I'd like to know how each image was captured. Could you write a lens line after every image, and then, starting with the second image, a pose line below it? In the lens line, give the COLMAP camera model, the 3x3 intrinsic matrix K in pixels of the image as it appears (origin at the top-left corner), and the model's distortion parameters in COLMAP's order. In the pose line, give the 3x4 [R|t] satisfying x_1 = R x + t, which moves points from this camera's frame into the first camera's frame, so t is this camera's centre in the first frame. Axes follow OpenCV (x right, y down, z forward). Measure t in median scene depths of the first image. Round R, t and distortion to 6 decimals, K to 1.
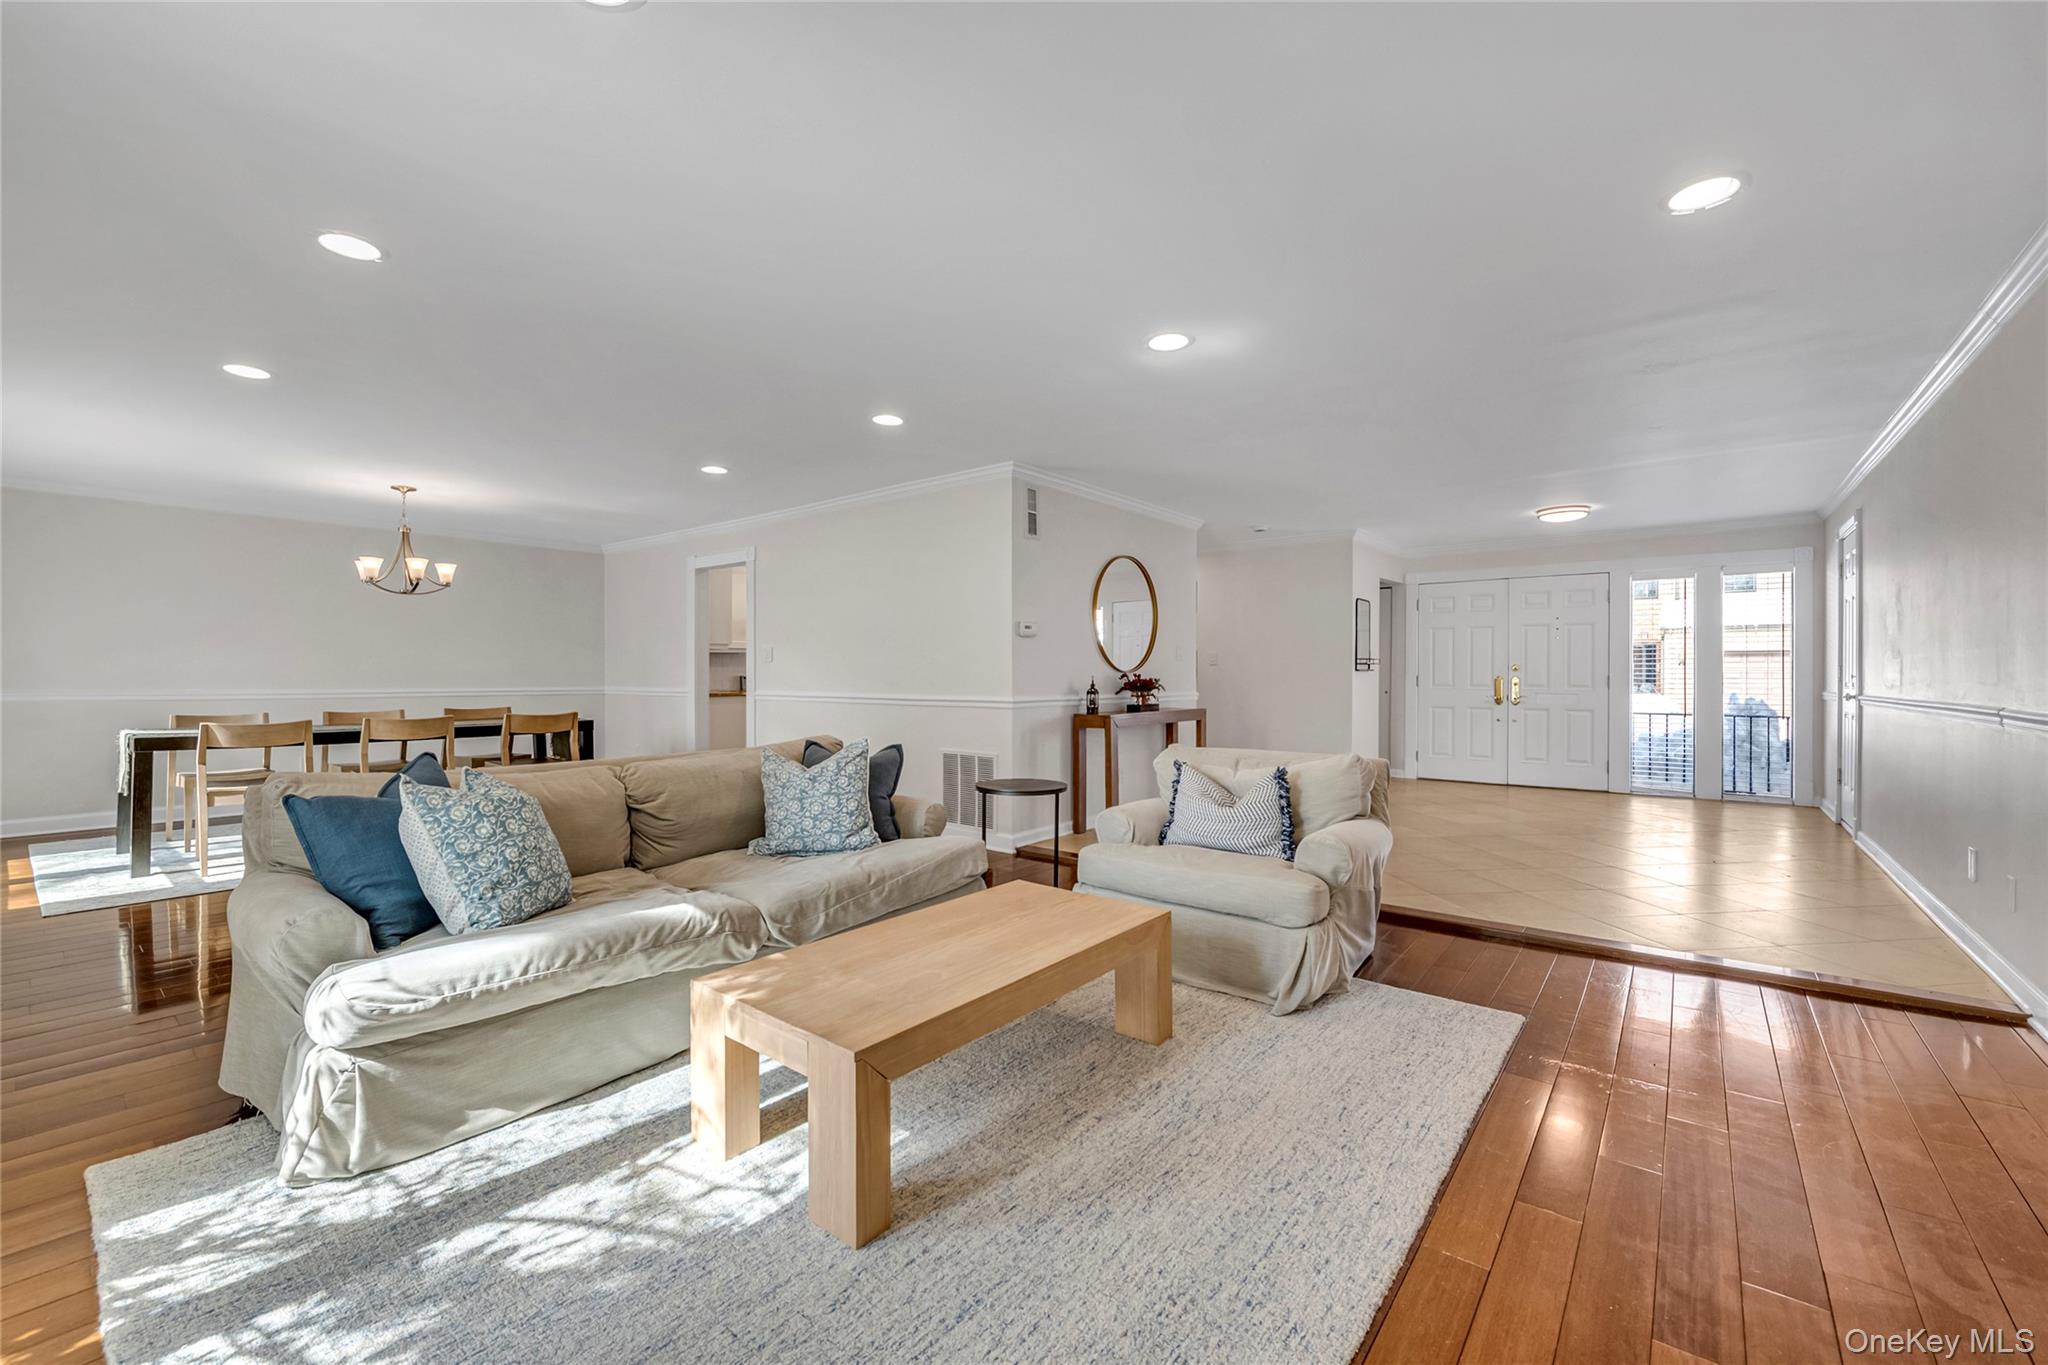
lens RADIAL K [[843.5, 0, 1035.1], [0, 843.5, 679.7], [0, 0, 1]] dist [-0.001279, -0.000266]
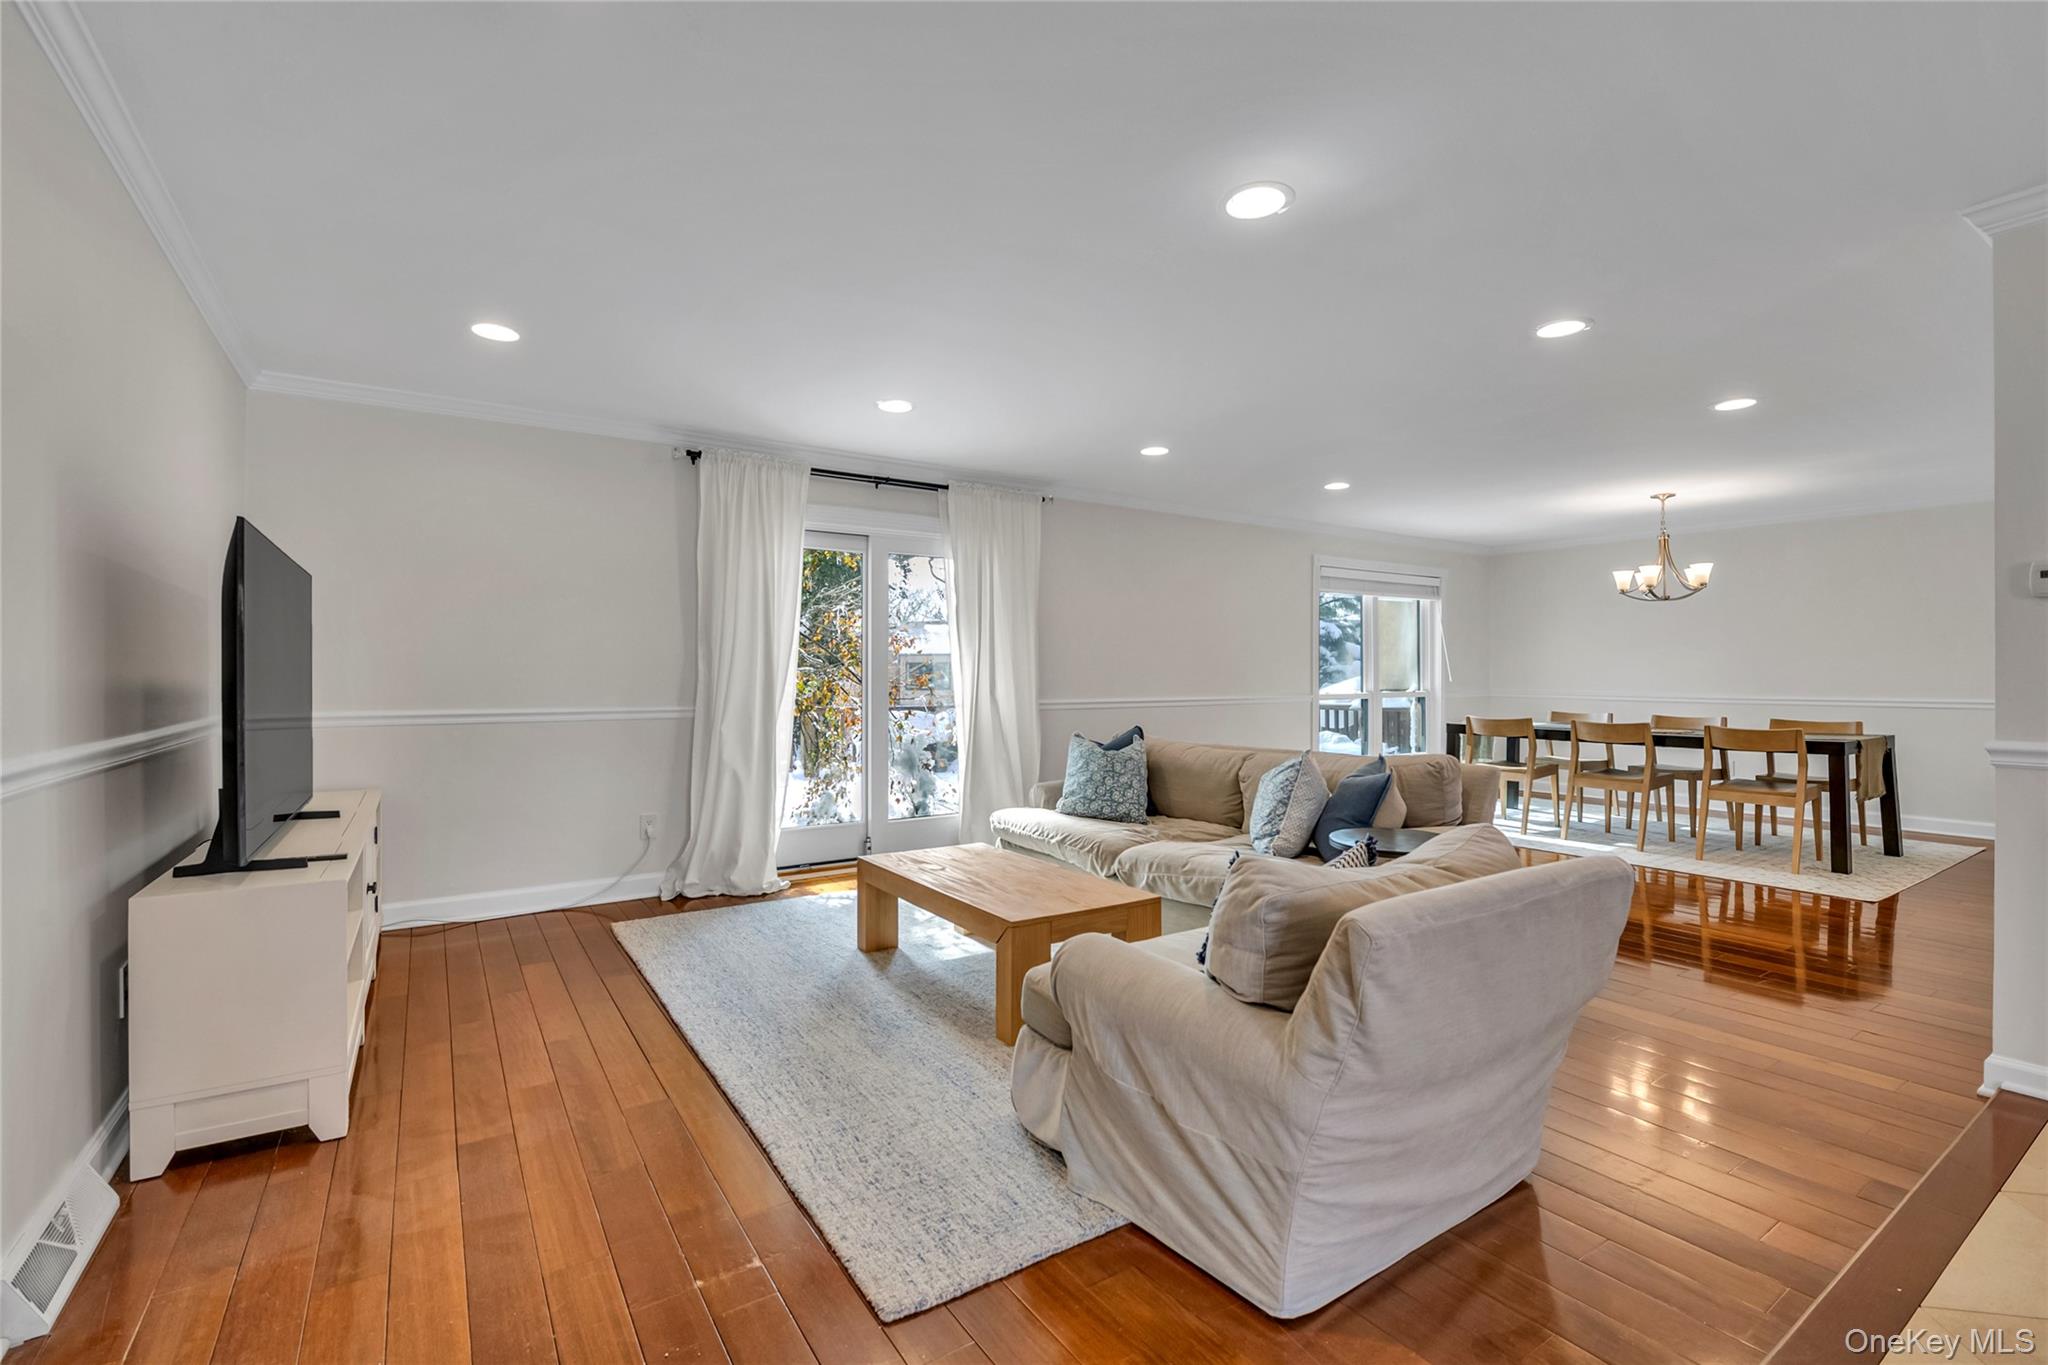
lens RADIAL K [[916.4, 0, 1015.2], [0, 916.4, 679.1], [0, 0, 1]] dist [0.000092, -0.000037]
pose [[-0.330456, 0.003456, -0.943815, 0.541383], [-0.006005, 0.999965, 0.005764, -0.010809], [0.943802, 0.007572, -0.330424, 0.617470]]
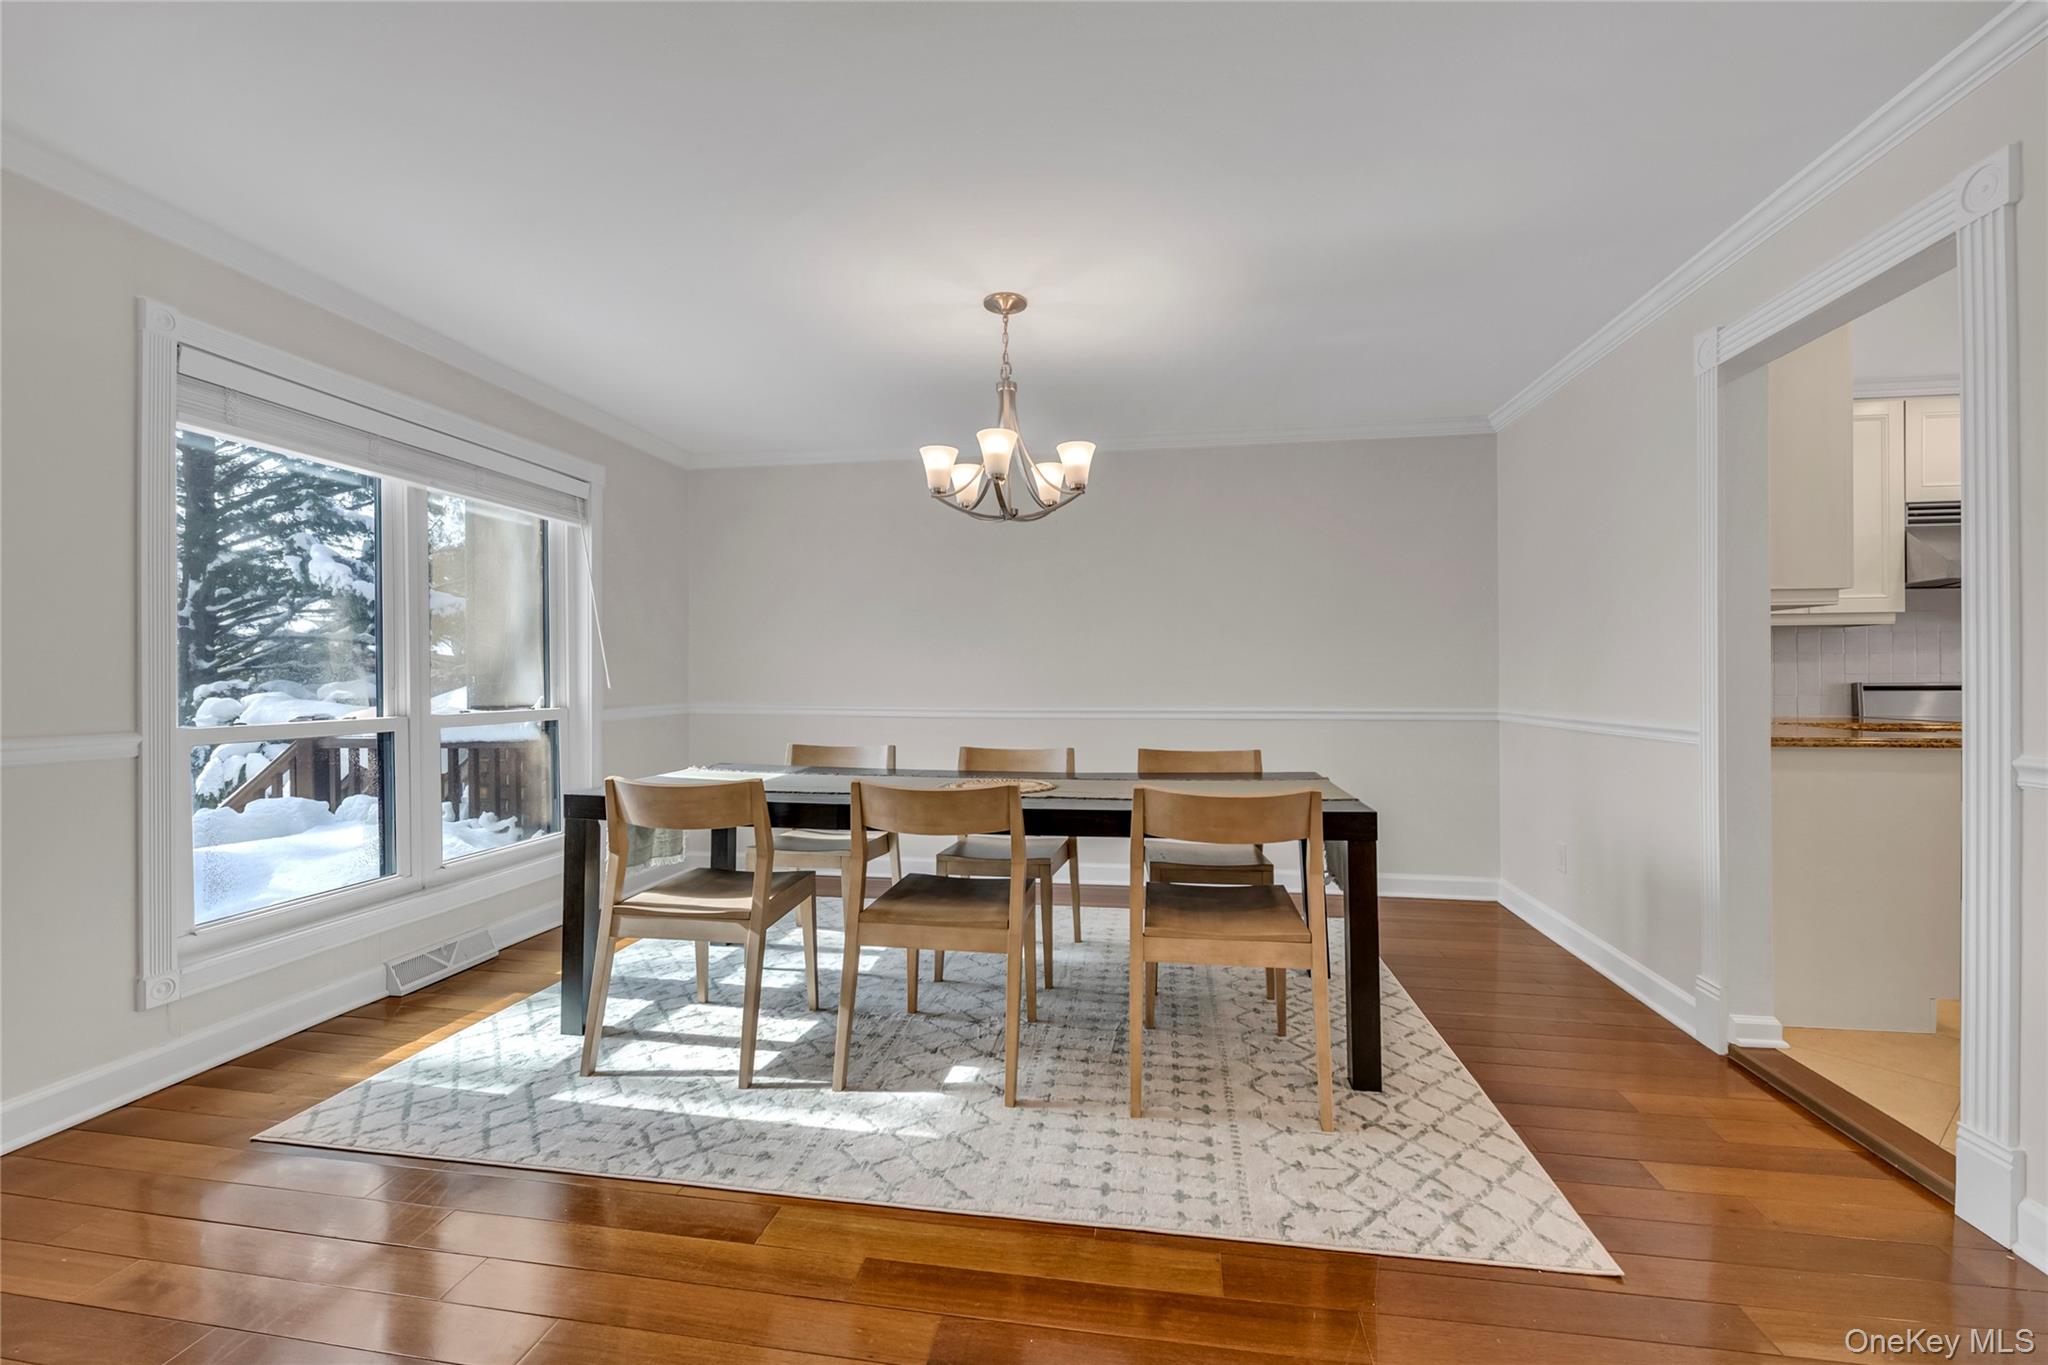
lens RADIAL K [[843.5, 0, 1035.1], [0, 843.5, 679.7], [0, 0, 1]] dist [-0.001279, -0.000266]
pose [[0.480101, -0.007509, -0.877181, -0.305756], [-0.002026, 0.999951, -0.009669, -0.004106], [0.877211, 0.006420, 0.480062, 0.764053]]
